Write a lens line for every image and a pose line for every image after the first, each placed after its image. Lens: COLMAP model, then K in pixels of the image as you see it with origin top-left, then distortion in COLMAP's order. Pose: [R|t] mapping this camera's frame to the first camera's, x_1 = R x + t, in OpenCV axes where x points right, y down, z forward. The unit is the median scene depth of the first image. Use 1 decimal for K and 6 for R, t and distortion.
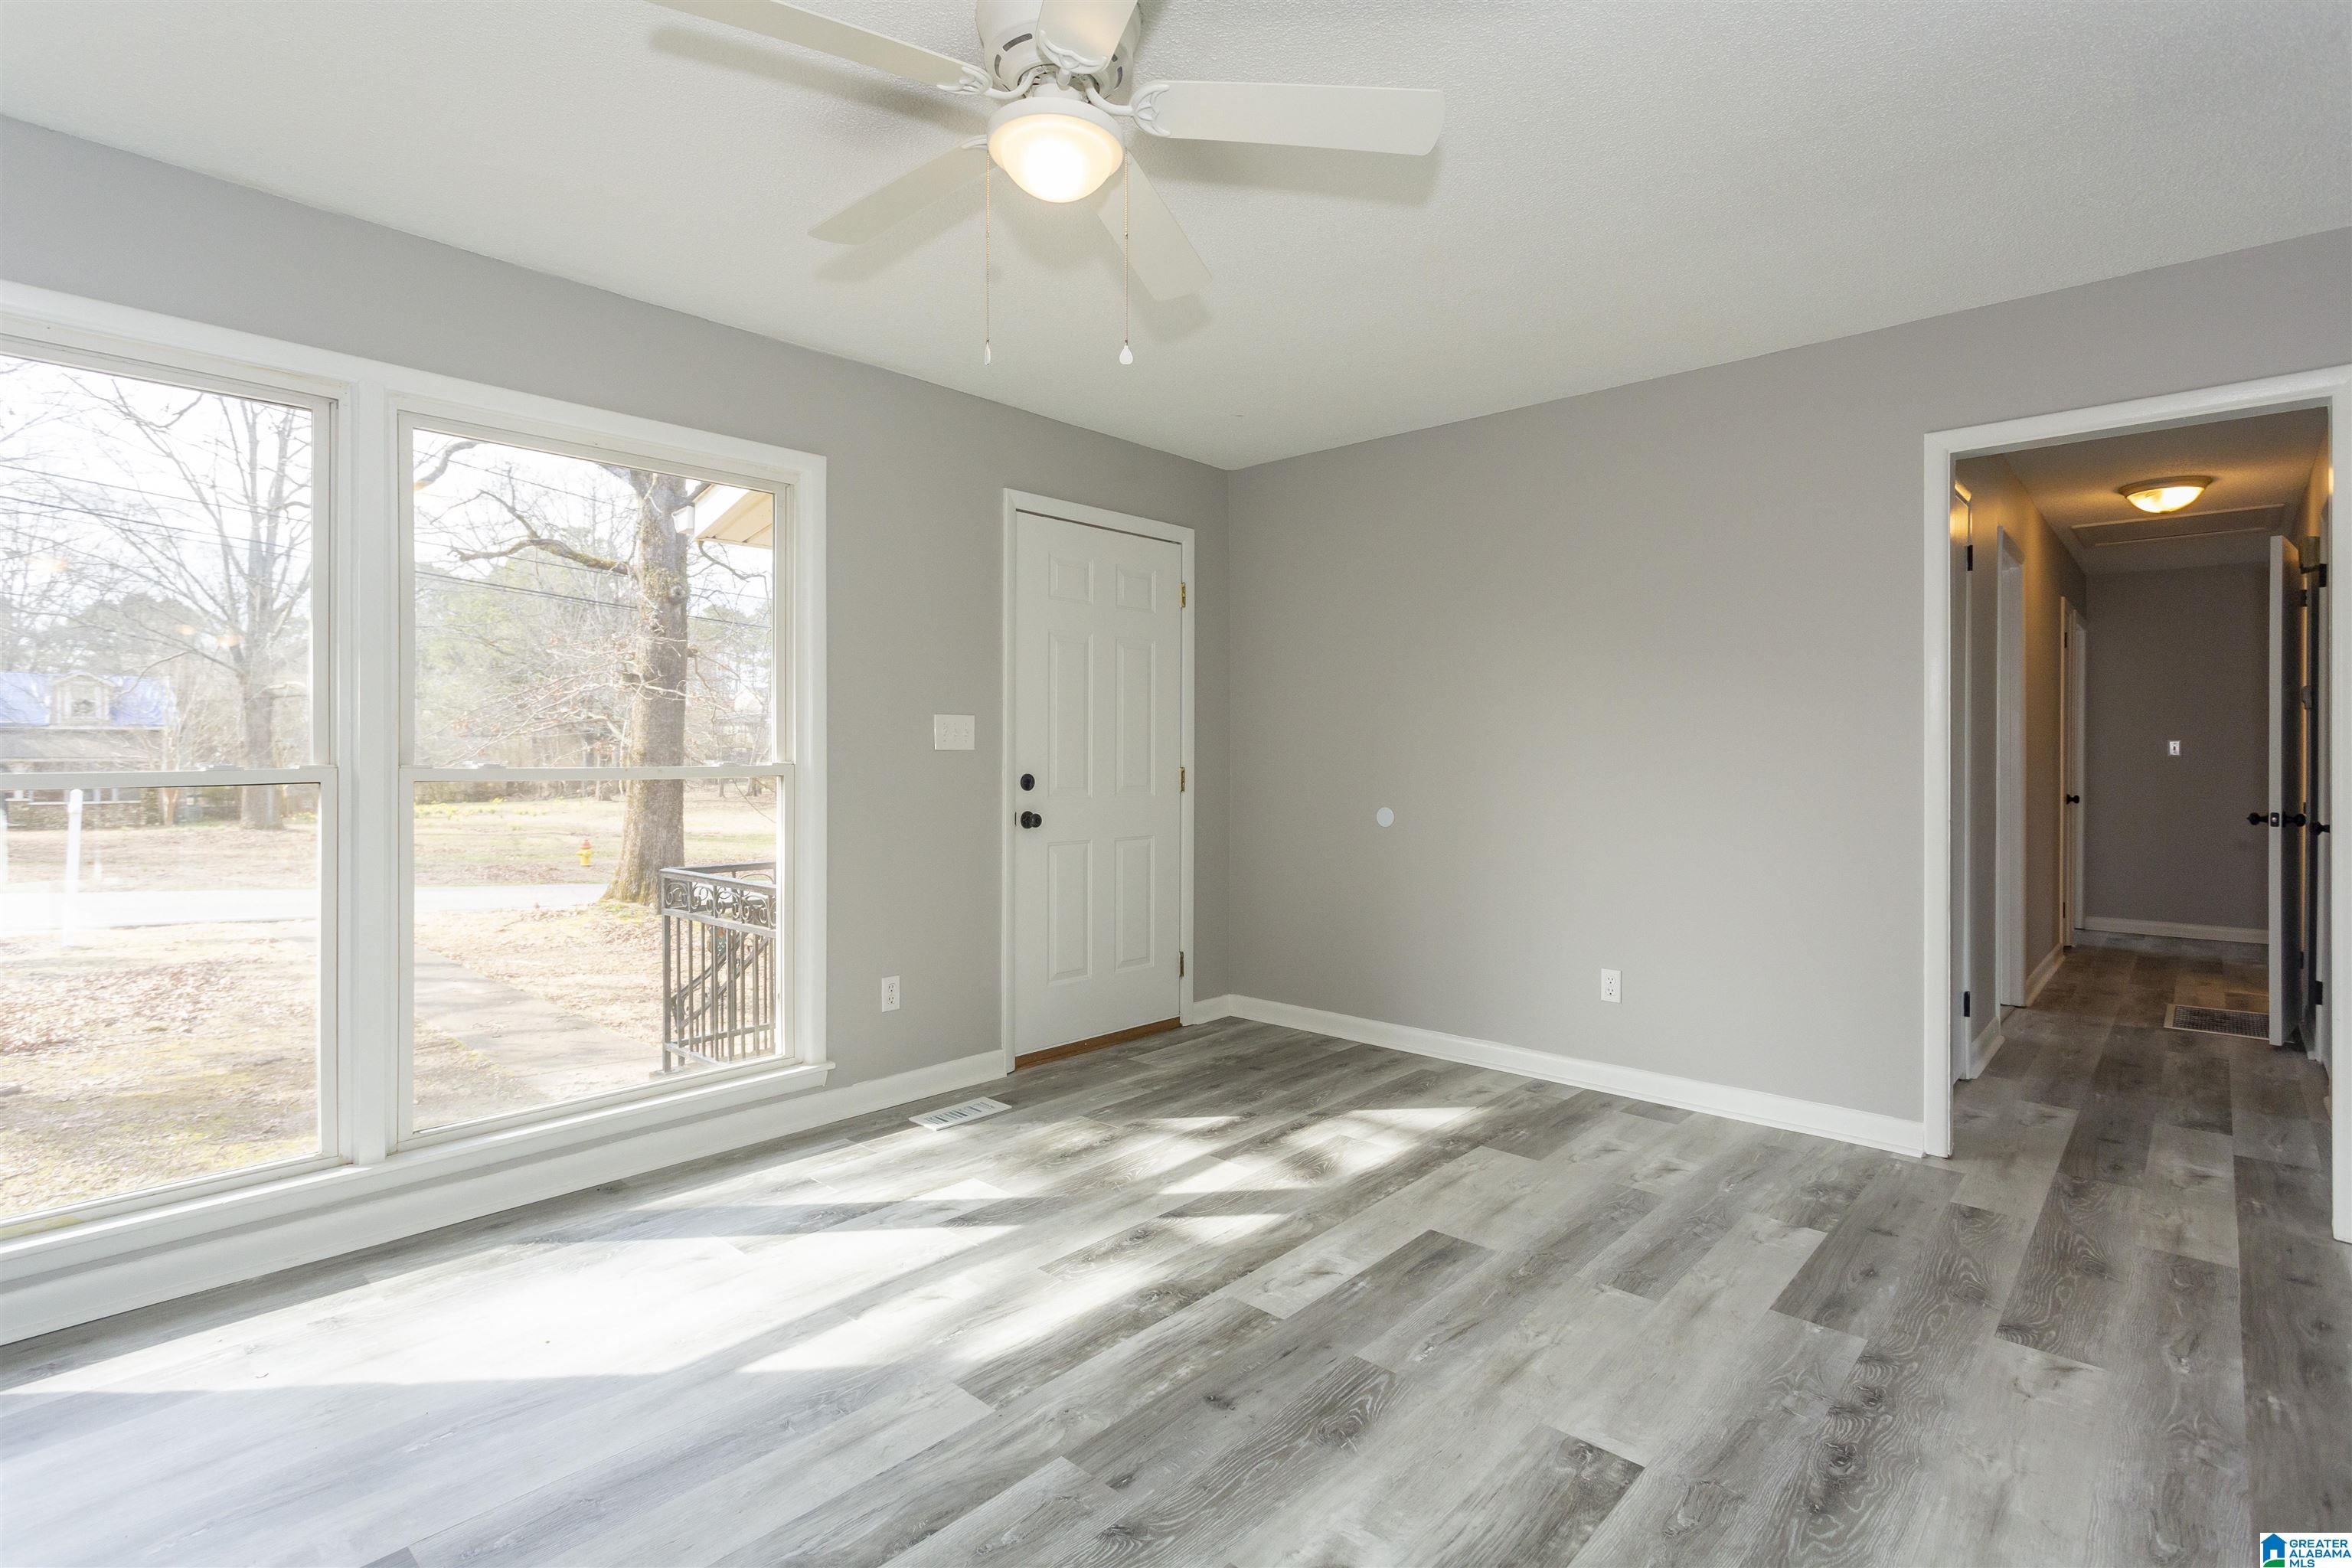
lens RADIAL K [[1139.9, 0, 1181.0], [0, 1139.9, 755.9], [0, 0, 1]] dist [0.000999, 0.001298]
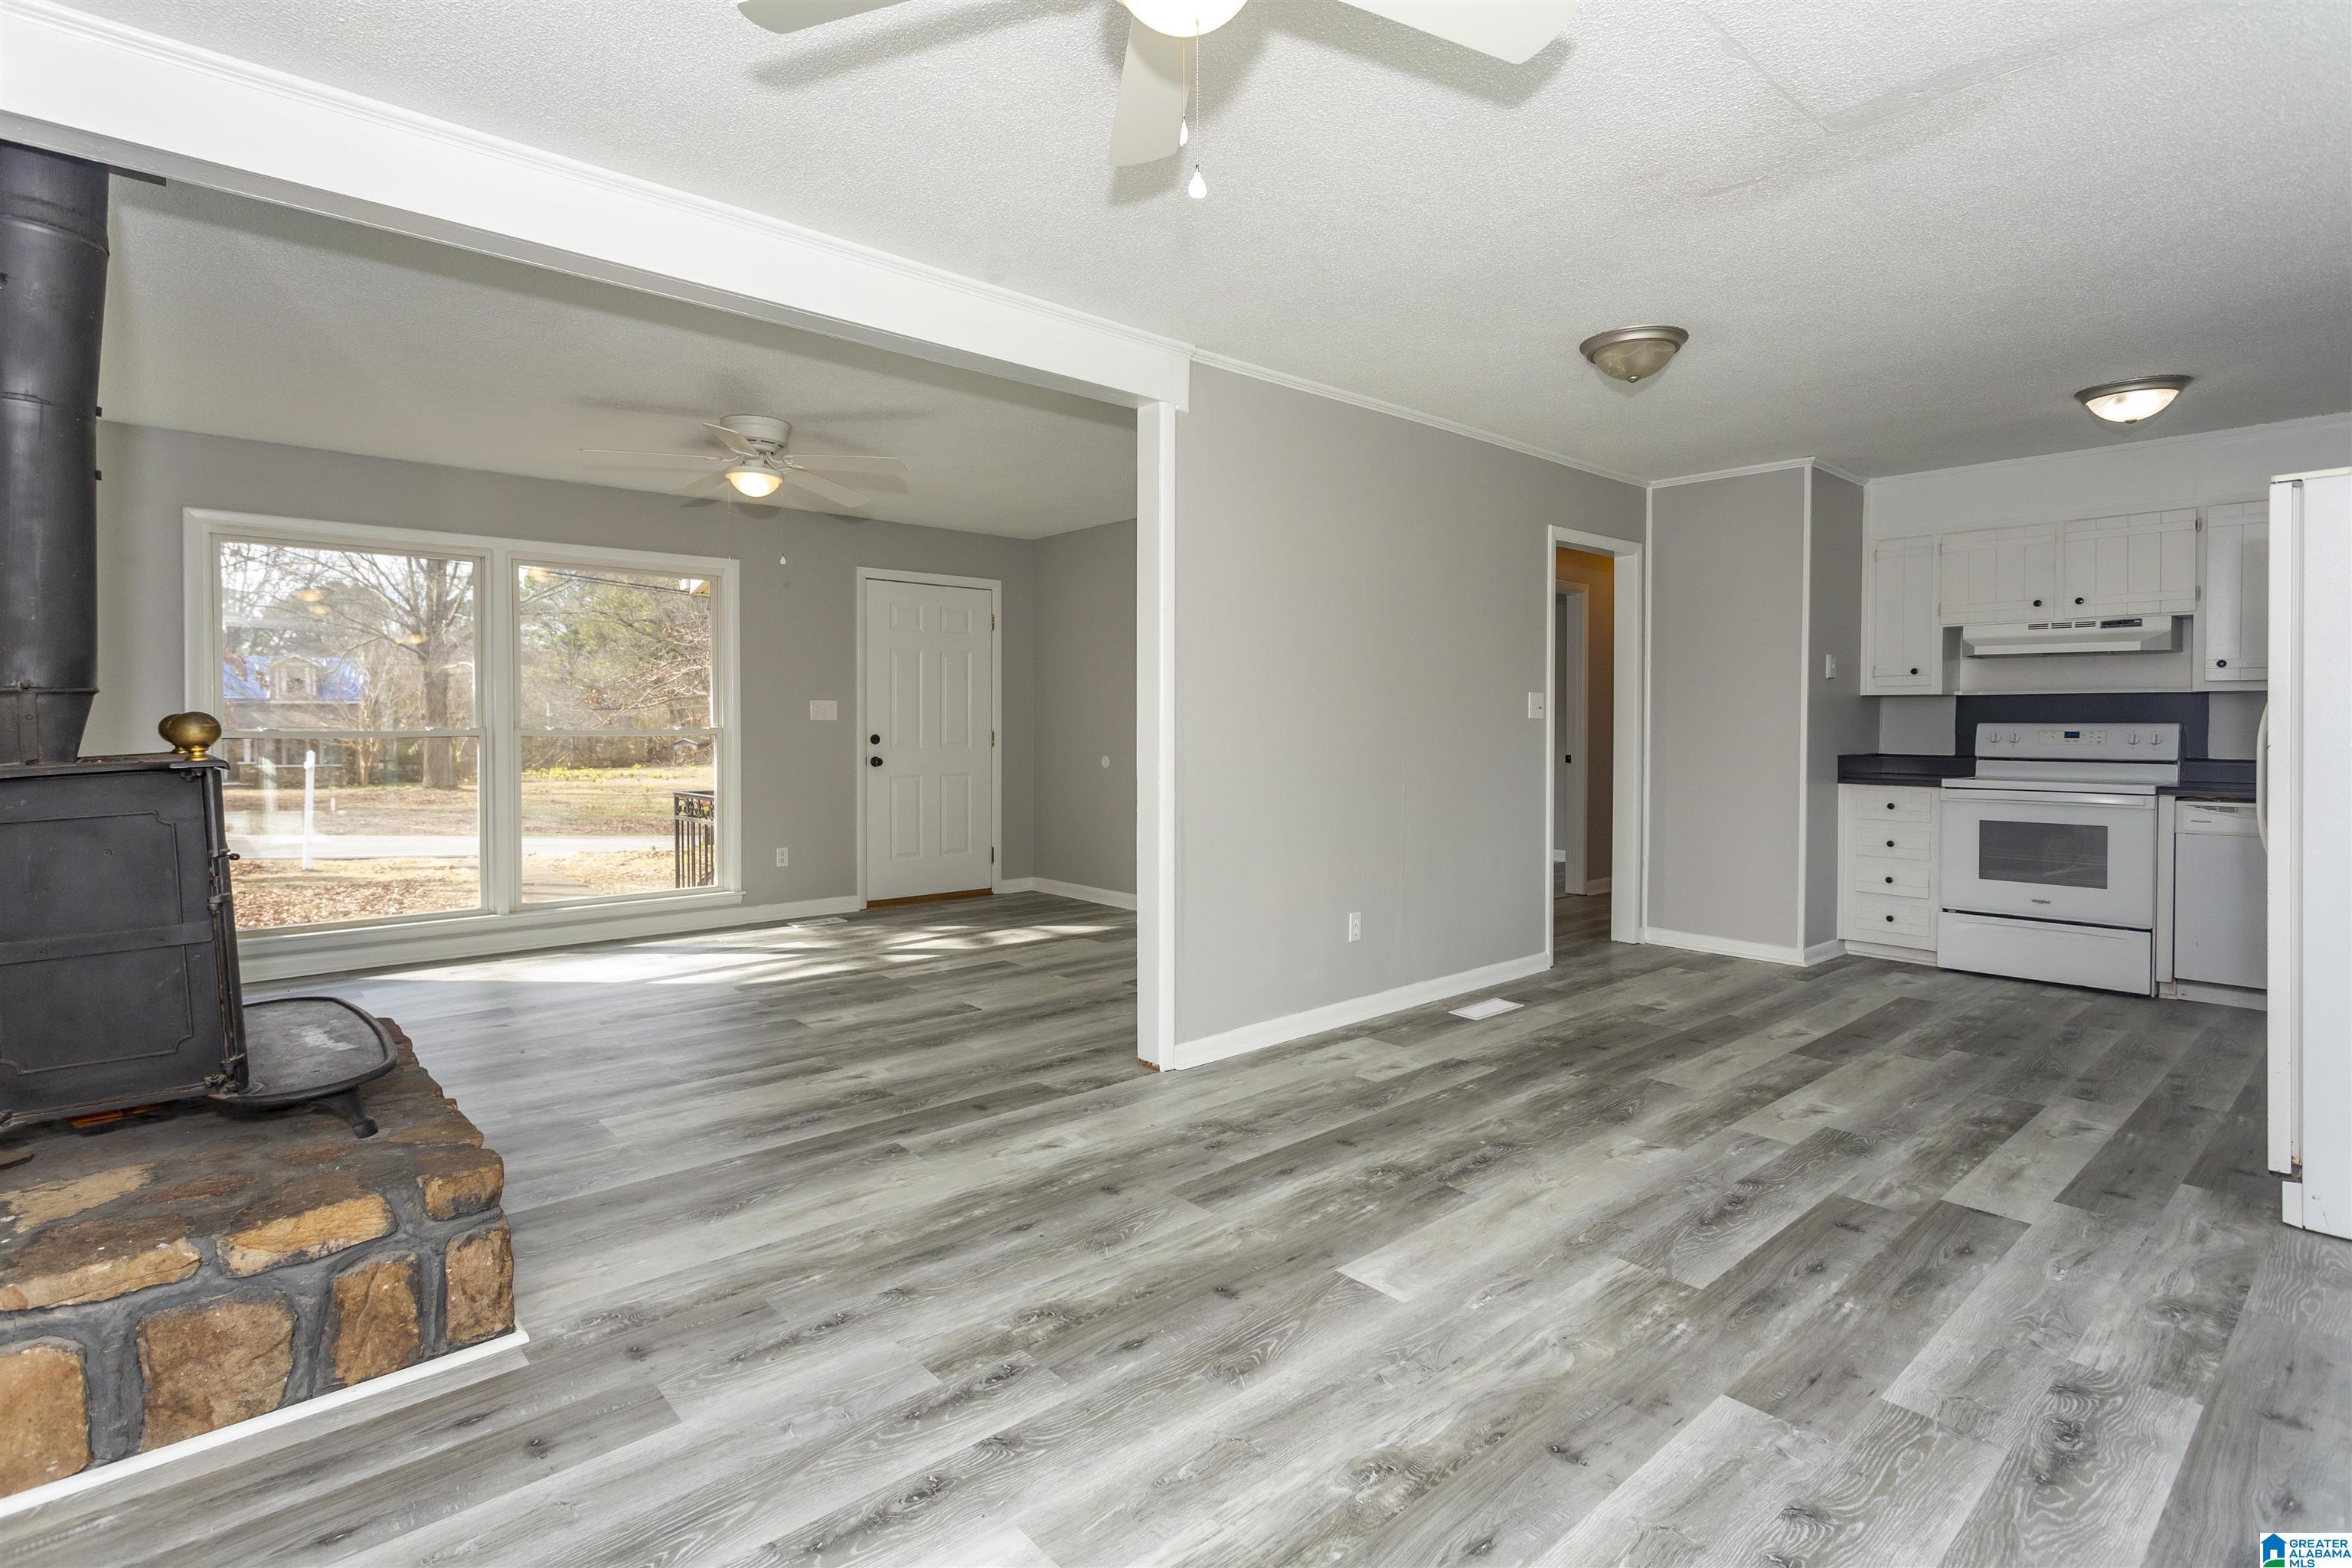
lens RADIAL K [[1140.3, 0, 1172.8], [0, 1140.3, 740.5], [0, 0, 1]] dist [0.026151, 0.000695]
pose [[0.993963, 0.000581, -0.109710, 0.149553], [0.000803, 0.999921, 0.012571, 0.001109], [0.109709, -0.012583, 0.993884, -0.193547]]
